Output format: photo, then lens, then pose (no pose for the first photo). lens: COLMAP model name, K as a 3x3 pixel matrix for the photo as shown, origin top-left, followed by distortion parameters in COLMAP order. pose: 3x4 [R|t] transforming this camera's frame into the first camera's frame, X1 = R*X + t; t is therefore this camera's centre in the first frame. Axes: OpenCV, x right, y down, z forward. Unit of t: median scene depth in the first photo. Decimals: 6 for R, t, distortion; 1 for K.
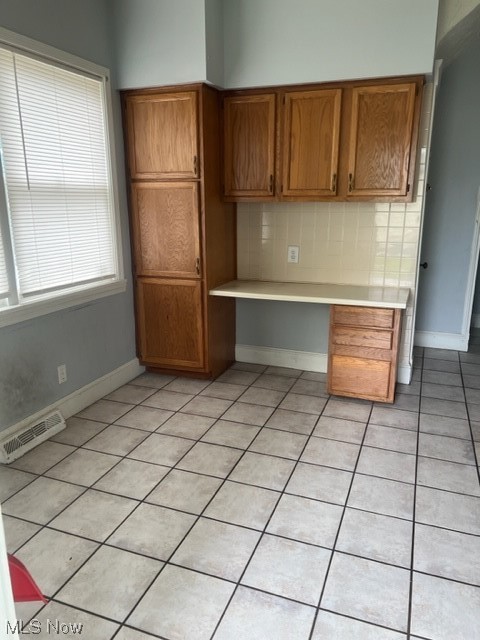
lens RADIAL K [[476.9, 0, 240.0], [0, 476.9, 320.0], [0, 0, 1]] dist [0.087903, -0.101569]
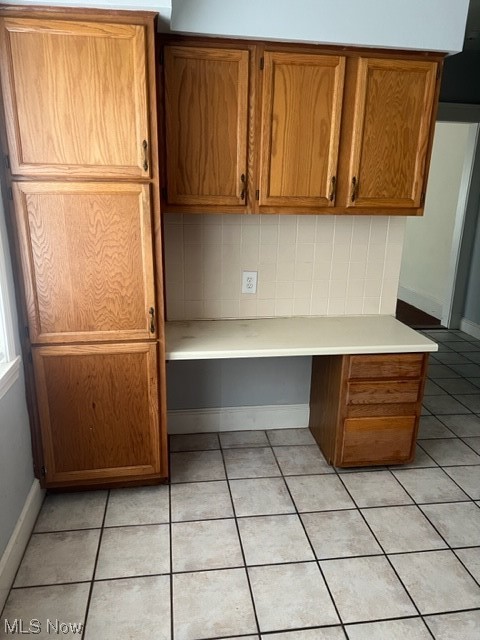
lens RADIAL K [[484.2, 0, 237.5], [0, 484.2, 324.7], [0, 0, 1]] dist [0.054201, -0.002489]
pose [[0.875368, -0.120873, 0.468104, -0.293541], [0.100041, 0.992573, 0.069220, -0.143354], [-0.472994, -0.013763, 0.880958, 0.406033]]
